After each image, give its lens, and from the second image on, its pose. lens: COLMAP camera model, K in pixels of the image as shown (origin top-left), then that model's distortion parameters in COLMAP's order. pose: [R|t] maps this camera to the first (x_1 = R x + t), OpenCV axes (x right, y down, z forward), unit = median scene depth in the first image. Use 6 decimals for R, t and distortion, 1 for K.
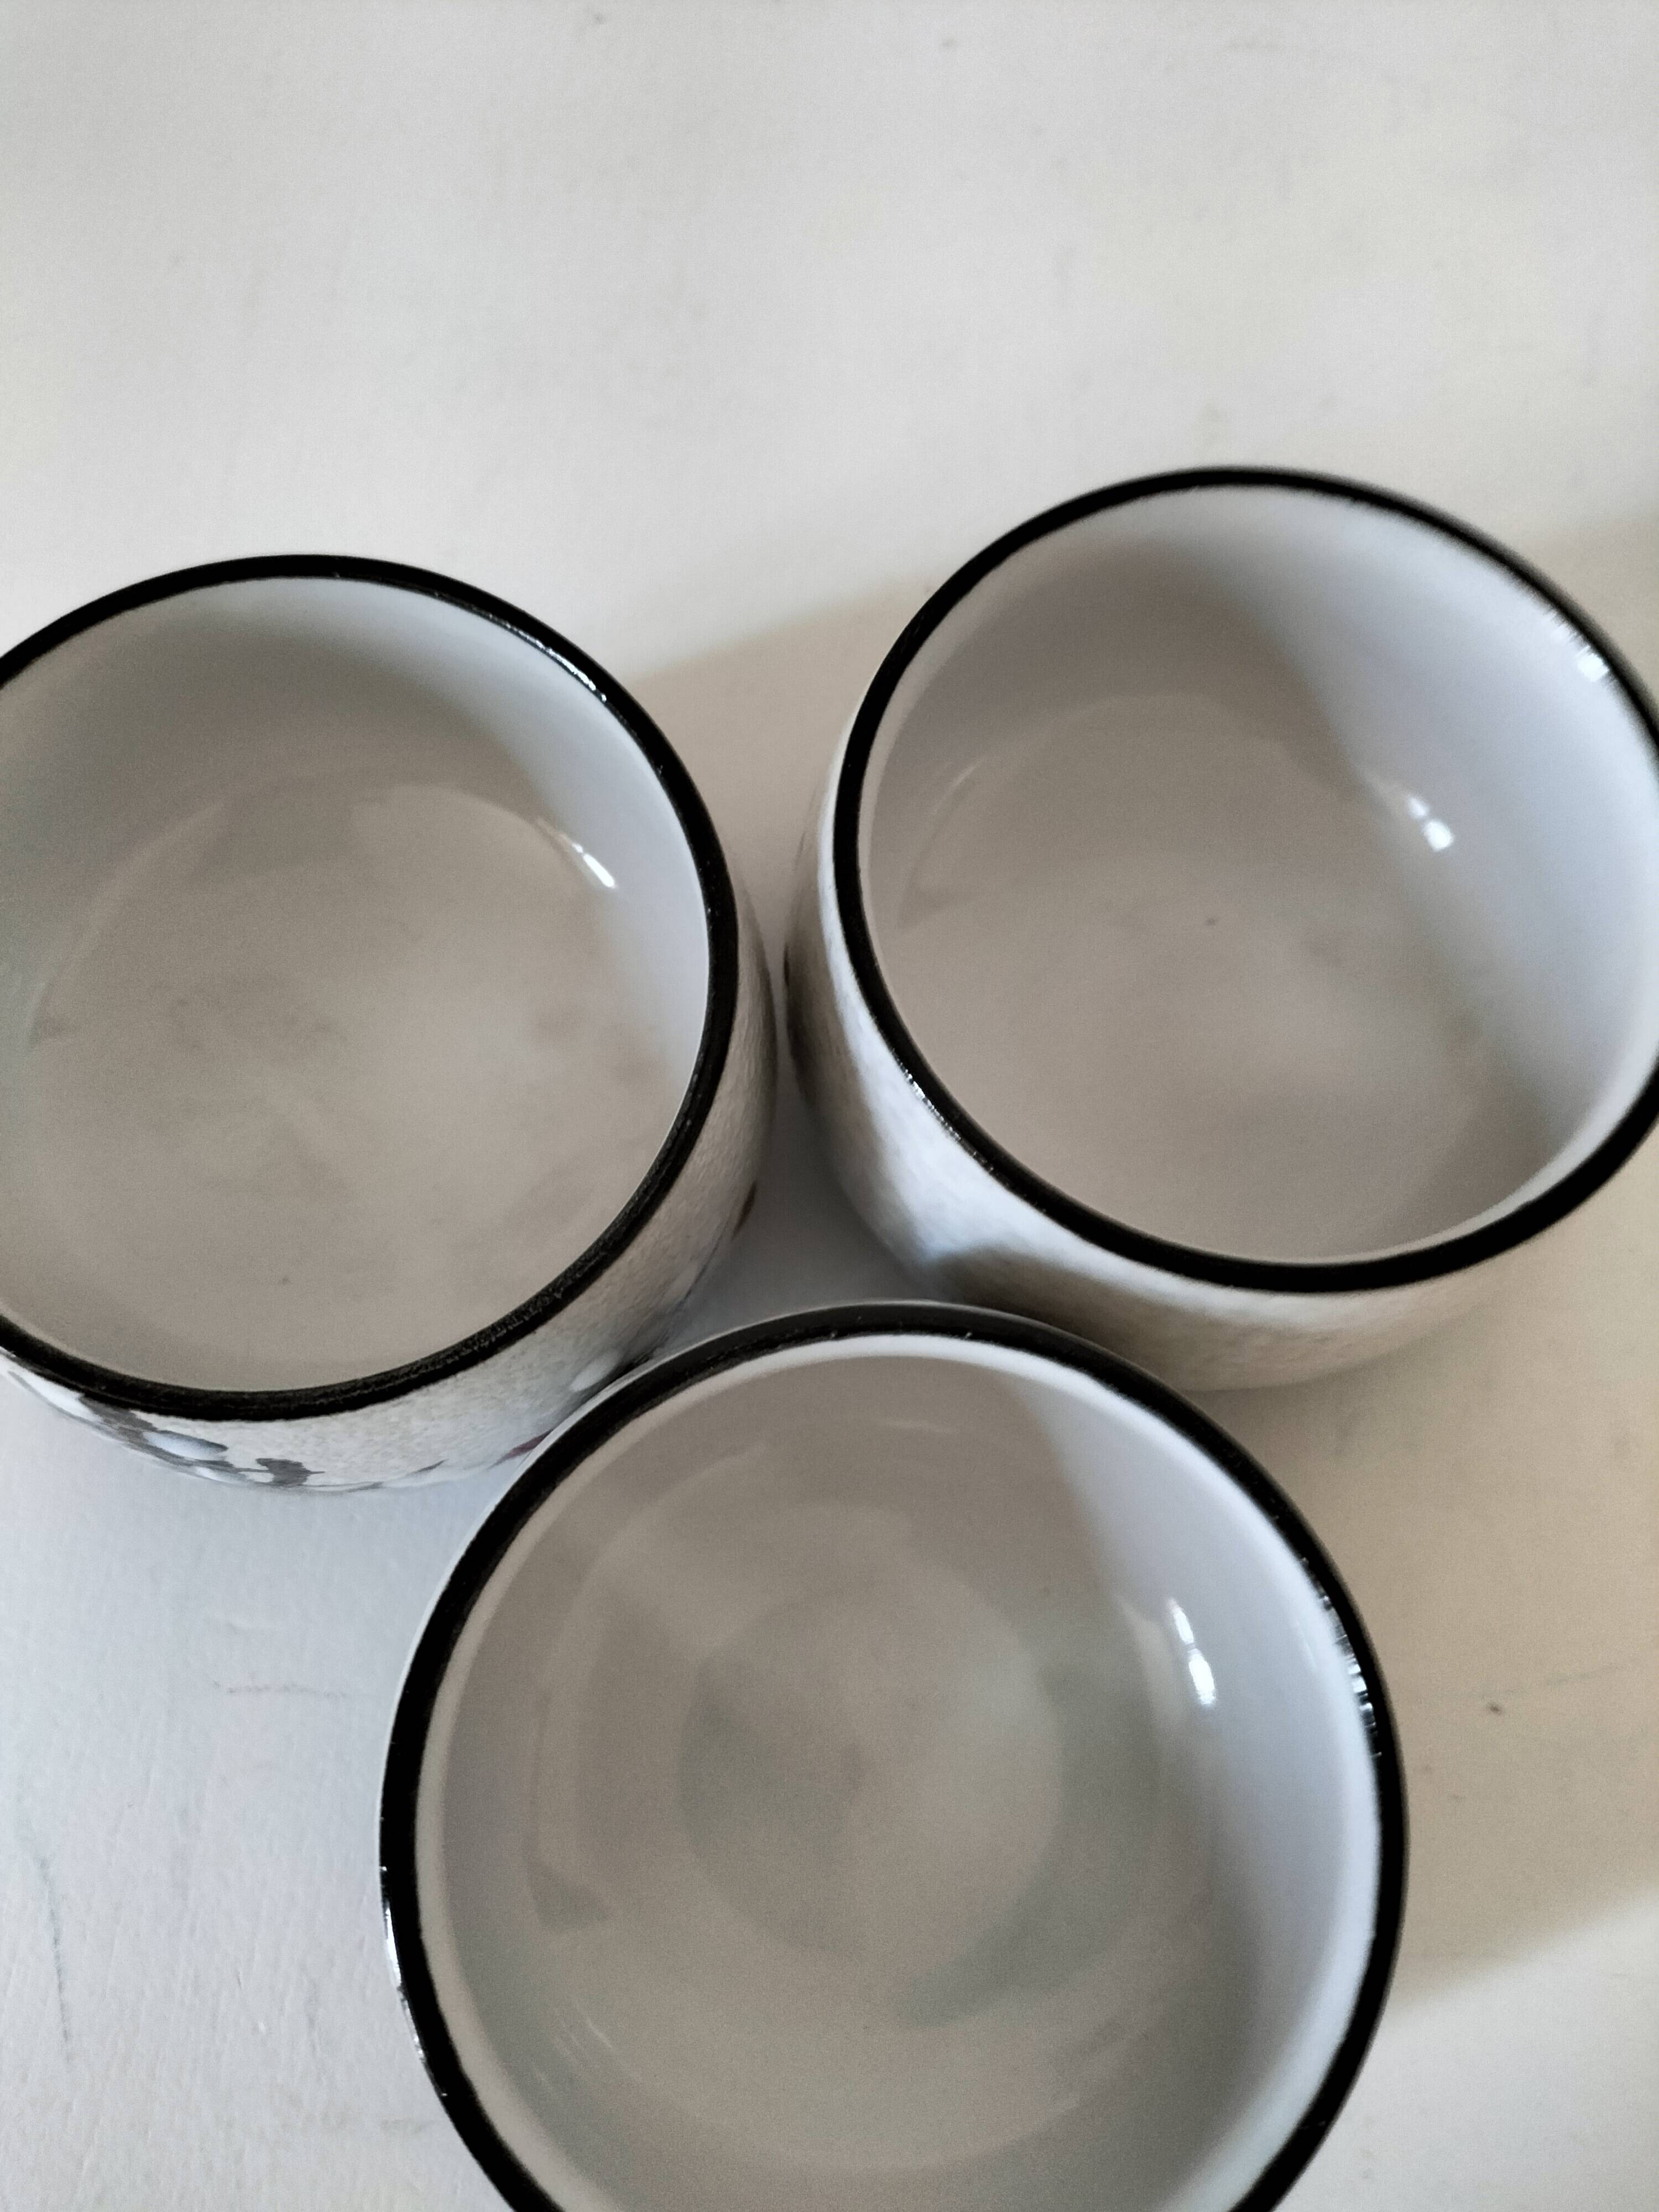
lens RADIAL K [[1821.4, 0, 829.5], [0, 1821.4, 1106.0], [0, 0, 1]] dist [0.103338, -0.231654]
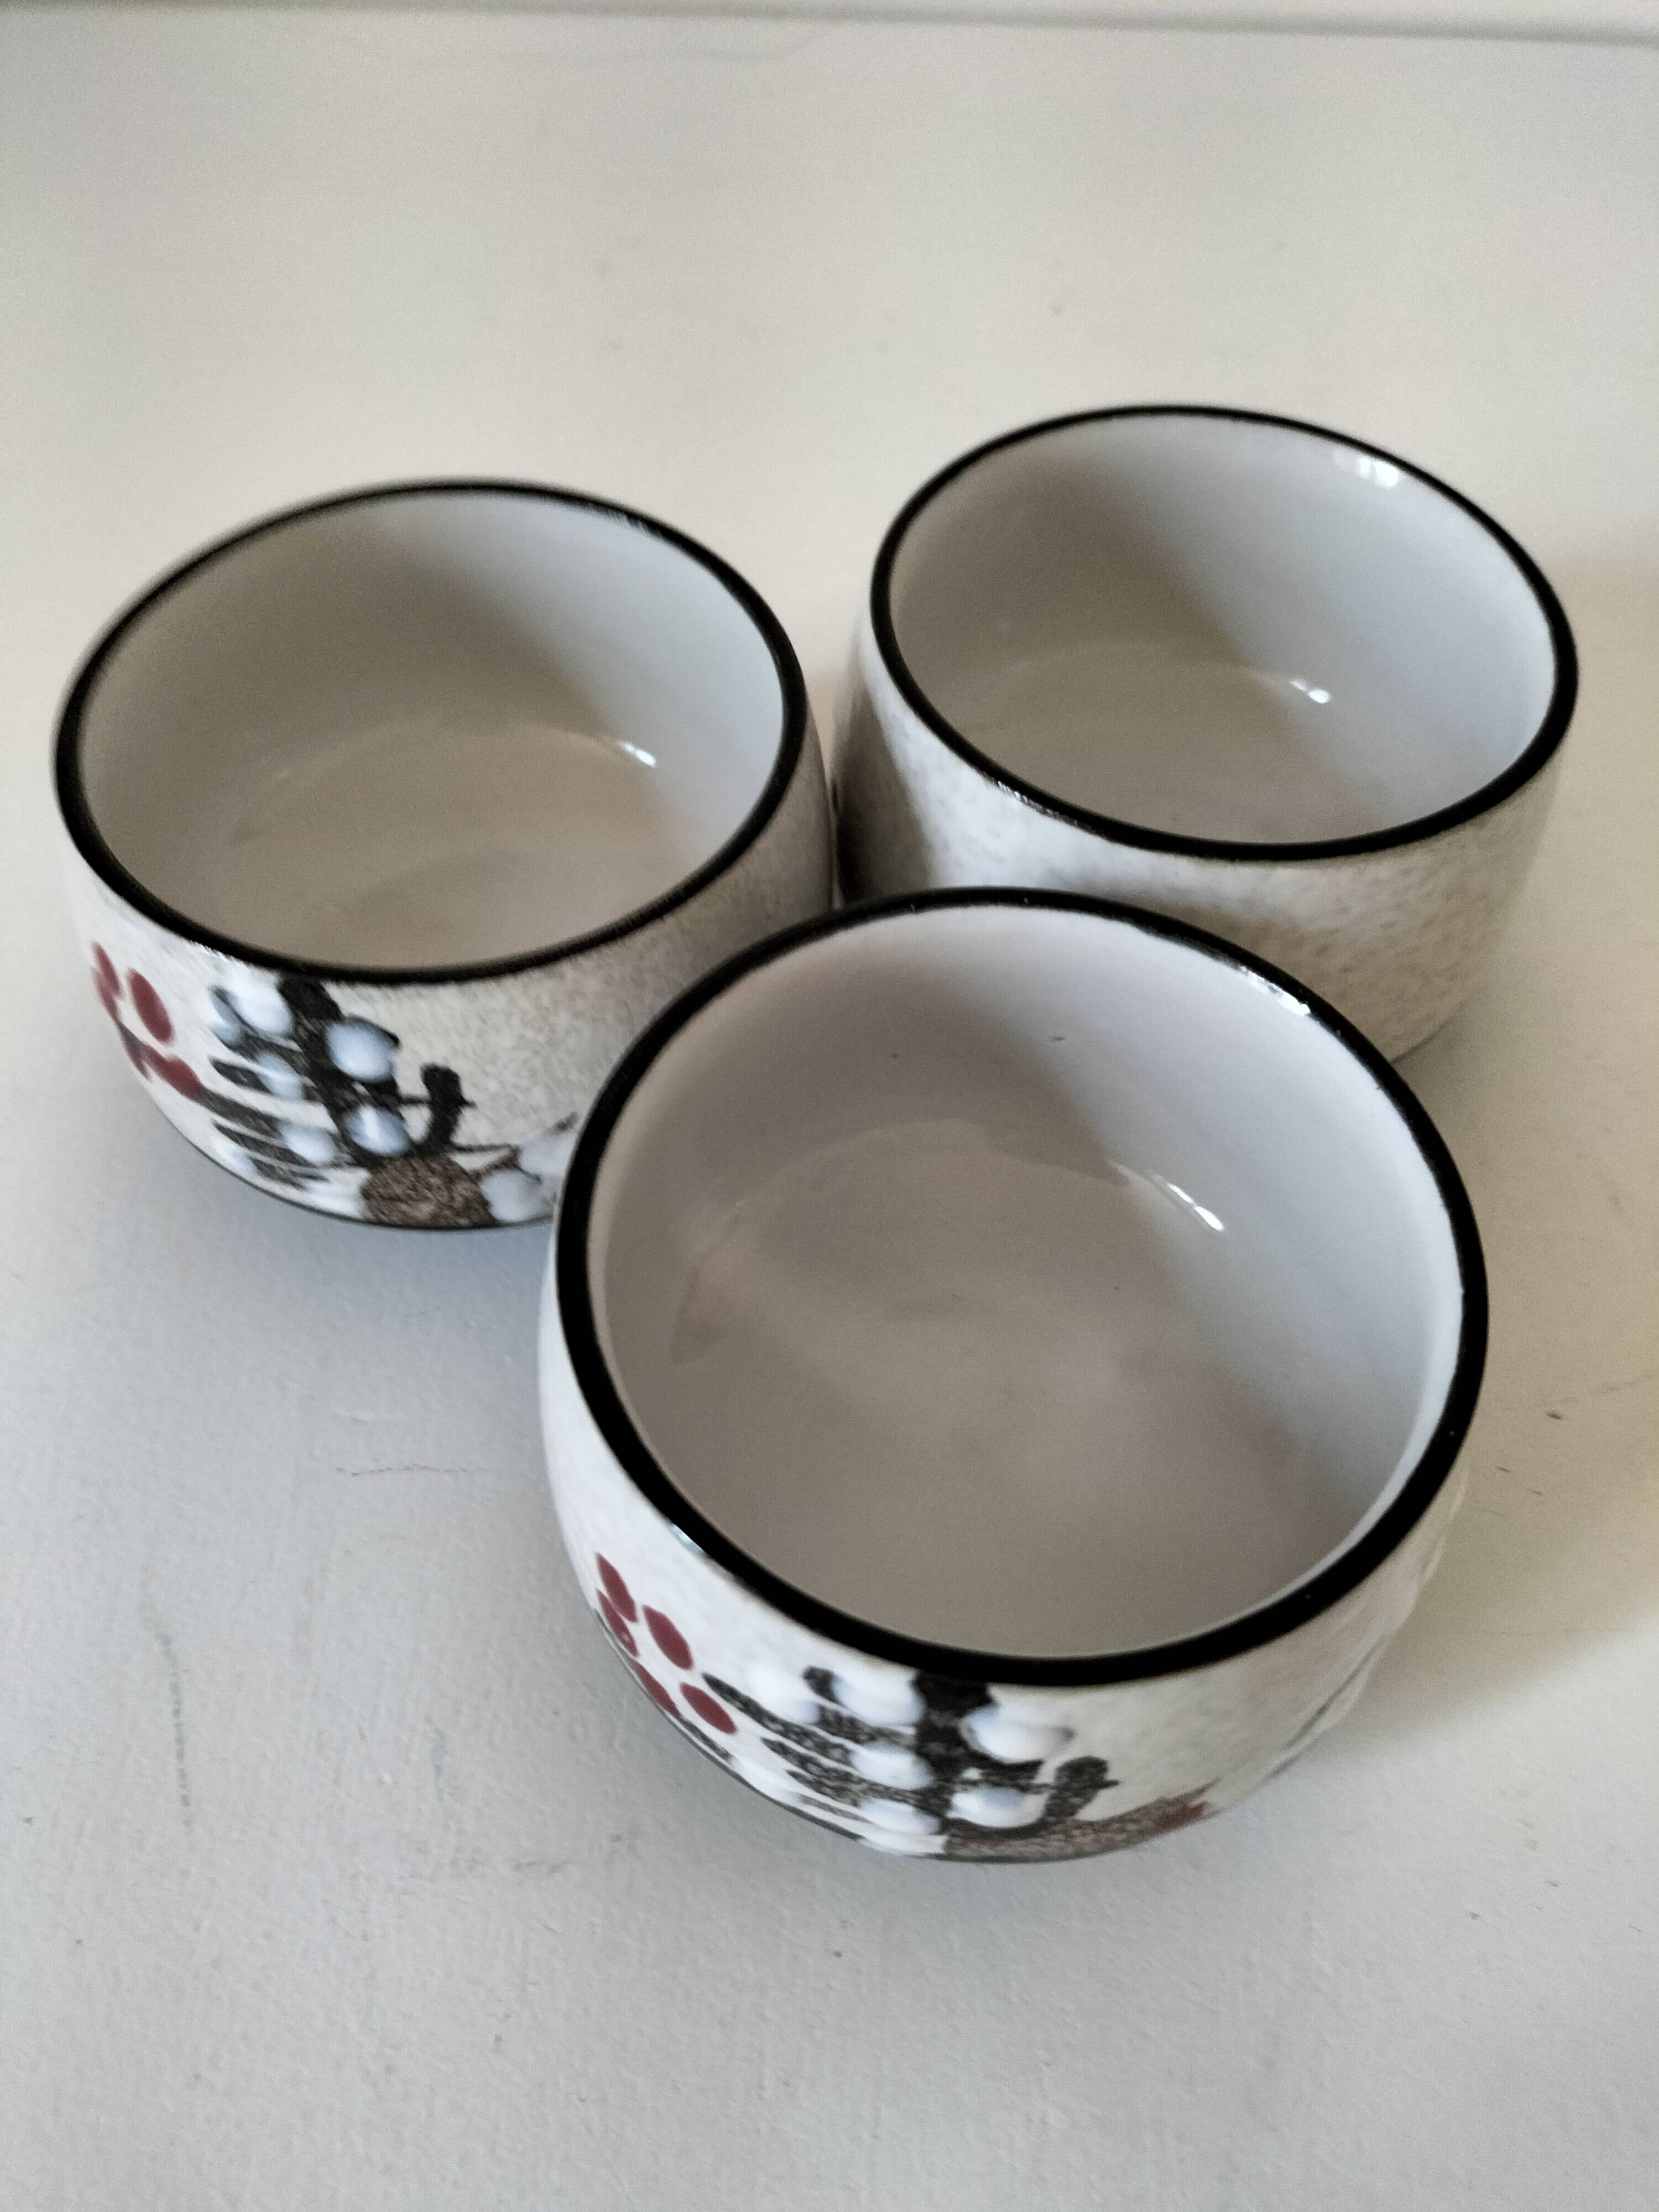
lens RADIAL K [[1807.6, 0, 829.5], [0, 1807.6, 1106.0], [0, 0, 1]] dist [0.217024, -0.735613]
pose [[0.996523, -0.071535, 0.042707, -0.091149], [0.082364, 0.923081, -0.375682, 0.555872], [-0.012547, 0.377893, 0.925764, -0.038406]]
